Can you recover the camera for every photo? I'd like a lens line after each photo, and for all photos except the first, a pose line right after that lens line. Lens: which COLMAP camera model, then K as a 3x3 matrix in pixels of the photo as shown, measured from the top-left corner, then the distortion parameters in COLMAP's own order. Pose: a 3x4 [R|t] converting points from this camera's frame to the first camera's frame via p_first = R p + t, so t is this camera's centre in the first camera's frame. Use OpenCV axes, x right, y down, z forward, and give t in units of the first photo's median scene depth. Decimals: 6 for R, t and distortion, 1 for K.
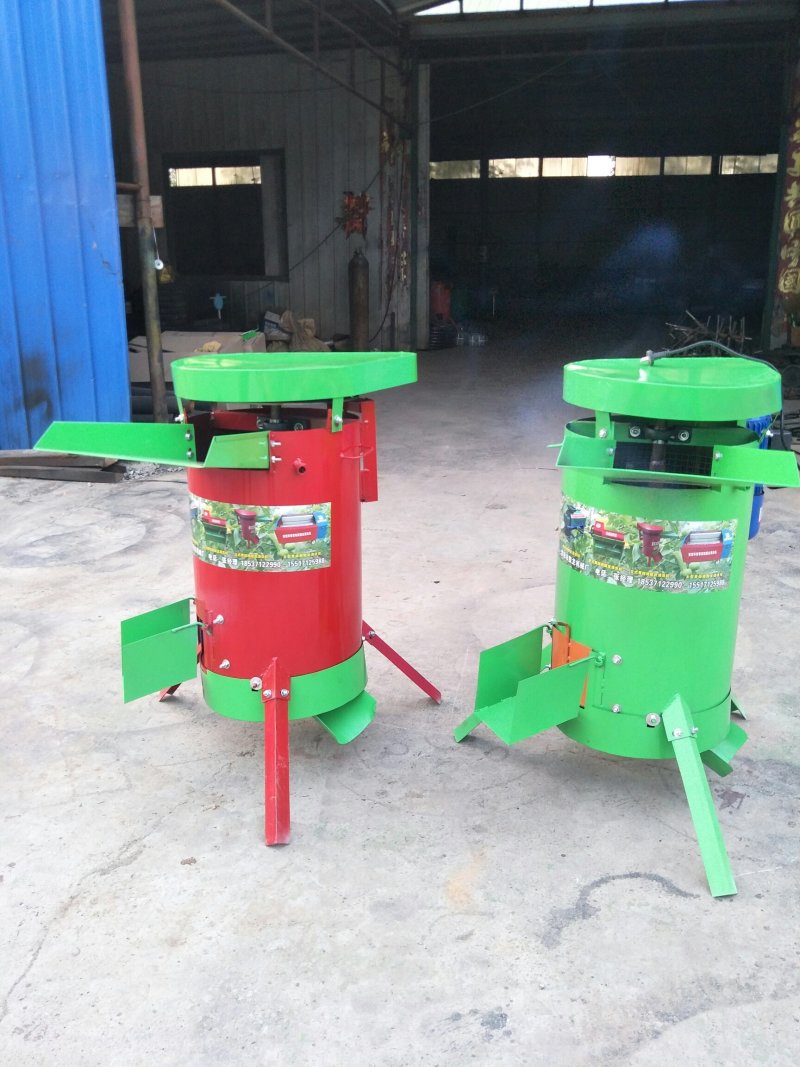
lens RADIAL K [[919.2, 0, 392.8], [0, 919.2, 528.4], [0, 0, 1]] dist [0.002790, -0.029396]
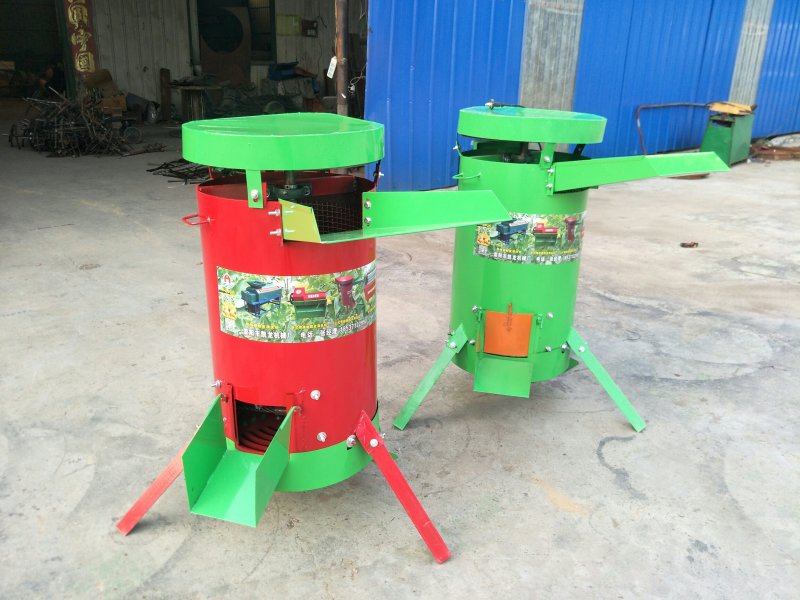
lens RADIAL K [[689.2, 0, 399.5], [0, 689.2, 298.7], [0, 0, 1]] dist [0.002790, -0.029396]
pose [[0.588185, -0.252935, 0.768155, -0.703324], [0.203438, 0.965565, 0.162163, -0.105001], [-0.782721, 0.060890, 0.619387, 0.491347]]
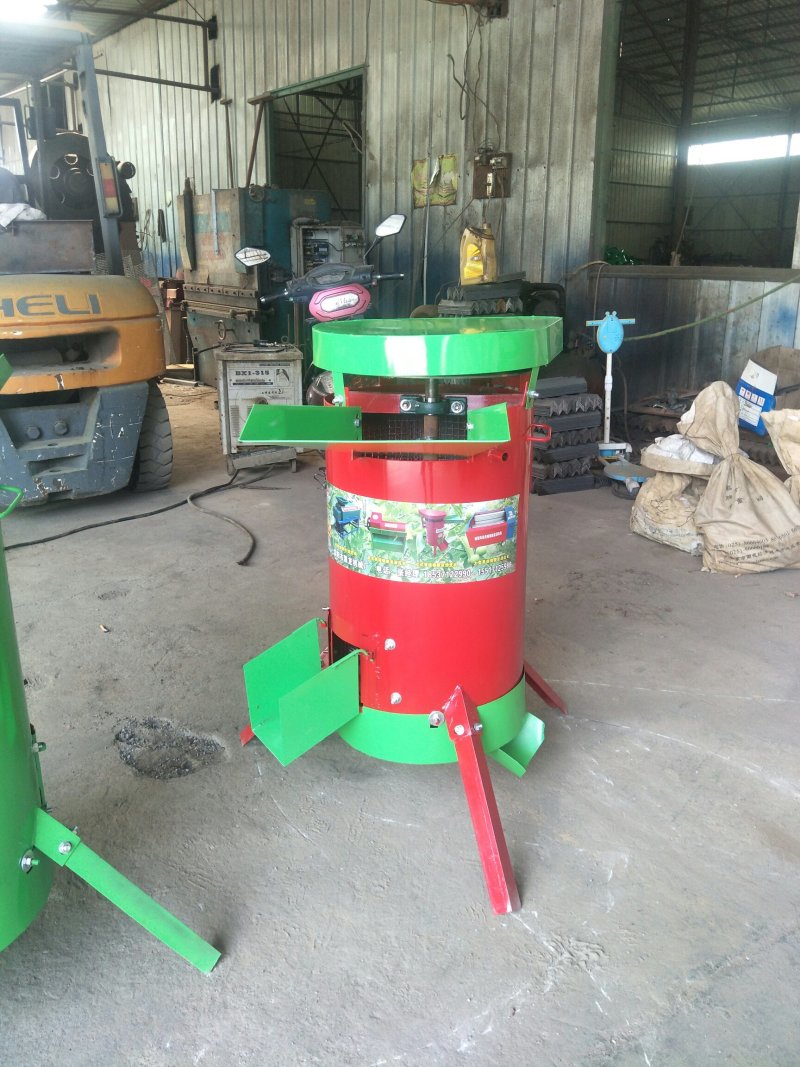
lens RADIAL K [[919.2, 0, 399.1], [0, 919.2, 532.8], [0, 0, 1]] dist [0.002790, -0.029396]
pose [[0.980178, -0.059482, 0.188977, -0.344580], [0.056812, 0.998194, 0.019521, -0.016933], [-0.189796, -0.008398, 0.981788, 0.201351]]
